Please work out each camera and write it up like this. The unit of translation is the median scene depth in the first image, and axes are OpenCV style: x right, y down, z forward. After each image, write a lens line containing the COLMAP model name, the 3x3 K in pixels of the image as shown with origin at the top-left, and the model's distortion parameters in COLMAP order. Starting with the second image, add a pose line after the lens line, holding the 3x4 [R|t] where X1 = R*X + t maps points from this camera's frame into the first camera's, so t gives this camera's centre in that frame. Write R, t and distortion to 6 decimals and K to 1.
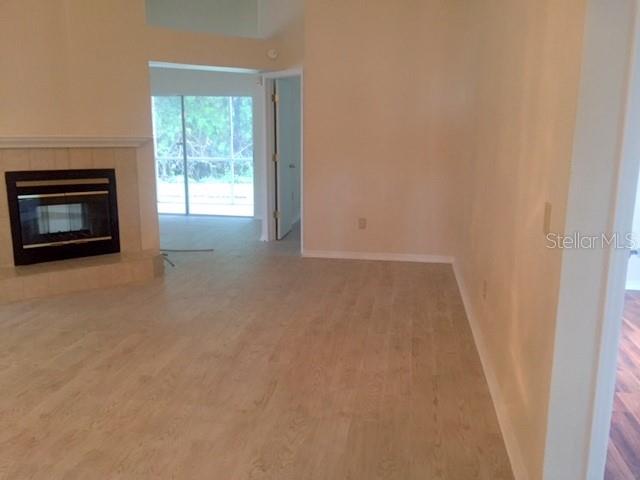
lens RADIAL K [[543.5, 0, 320.2], [0, 543.5, 240.0], [0, 0, 1]] dist [0.041665, 0.001120]
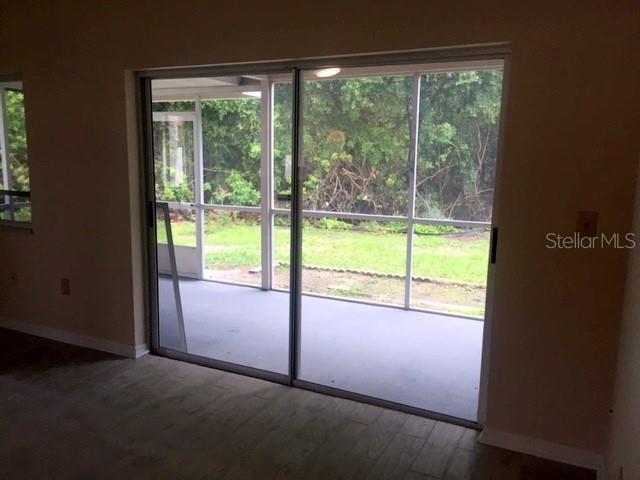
lens RADIAL K [[543.5, 0, 319.6], [0, 543.5, 240.1], [0, 0, 1]] dist [0.041665, 0.001120]
pose [[0.954316, 0.059883, -0.292736, -0.053154], [-0.073098, 0.996731, -0.034405, -0.058291], [0.289719, 0.054232, 0.955574, 0.274997]]
